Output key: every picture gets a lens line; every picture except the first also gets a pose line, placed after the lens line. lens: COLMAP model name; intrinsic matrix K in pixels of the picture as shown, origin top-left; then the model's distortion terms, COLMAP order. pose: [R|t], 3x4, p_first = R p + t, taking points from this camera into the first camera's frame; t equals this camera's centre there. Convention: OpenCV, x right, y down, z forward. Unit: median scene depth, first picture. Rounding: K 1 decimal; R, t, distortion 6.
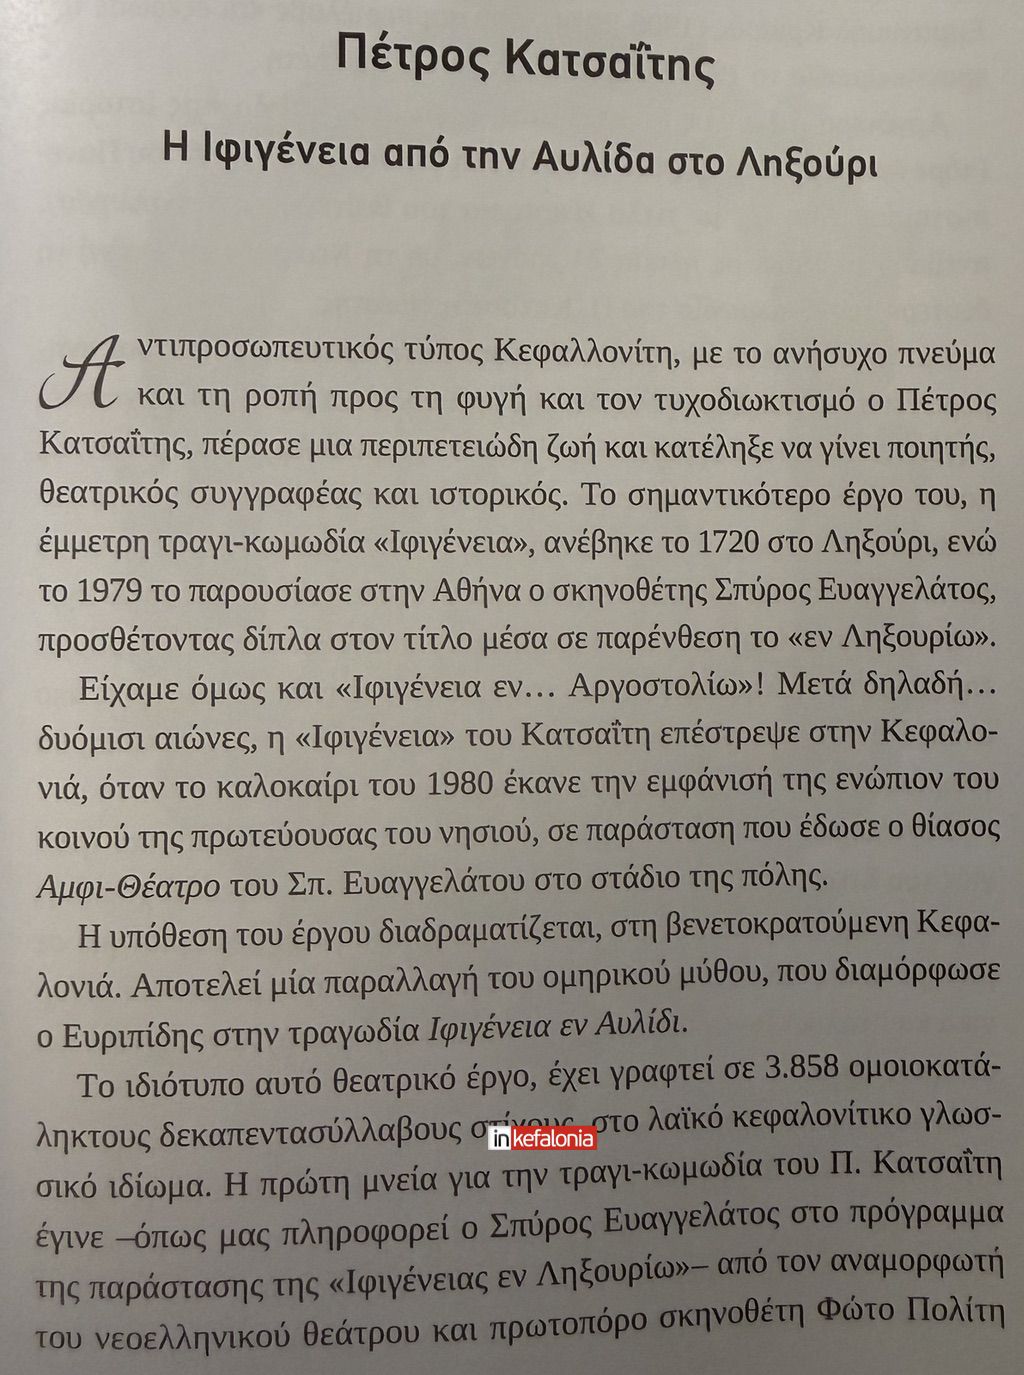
lens RADIAL K [[1047.4, 0, 510.8], [0, 1047.4, 697.6], [0, 0, 1]] dist [0.047120, -0.001493]
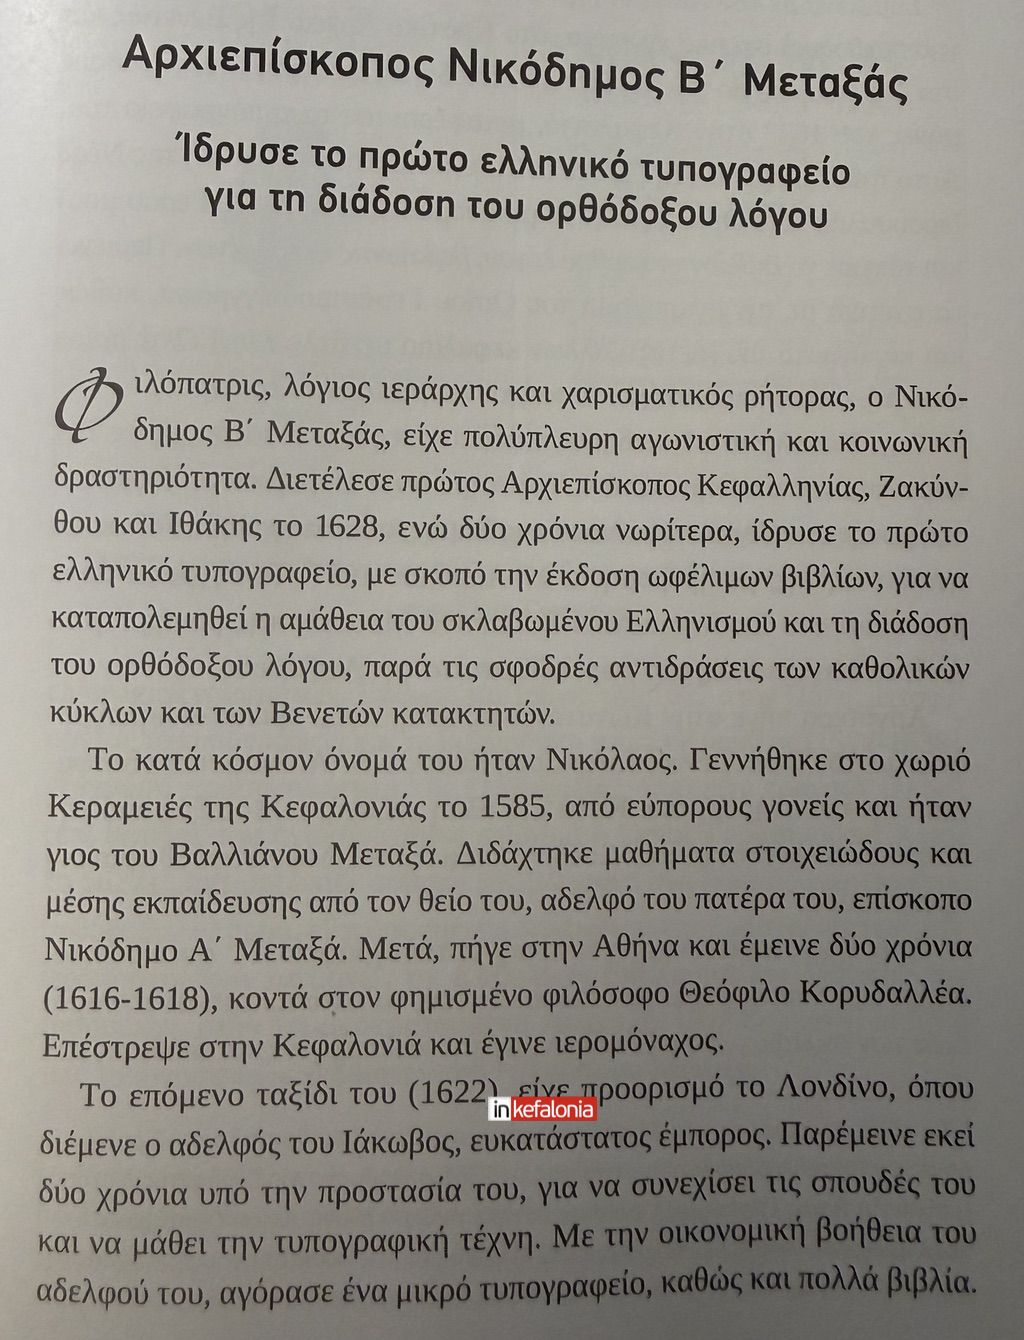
lens RADIAL K [[1007.1, 0, 497.2], [0, 1007.1, 666.0], [0, 0, 1]] dist [0.047479, -0.022940]
pose [[0.999872, 0.013088, -0.009209, 0.156122], [-0.013194, 0.999847, -0.011504, -0.001332], [0.009057, 0.011624, 0.999891, 0.010540]]
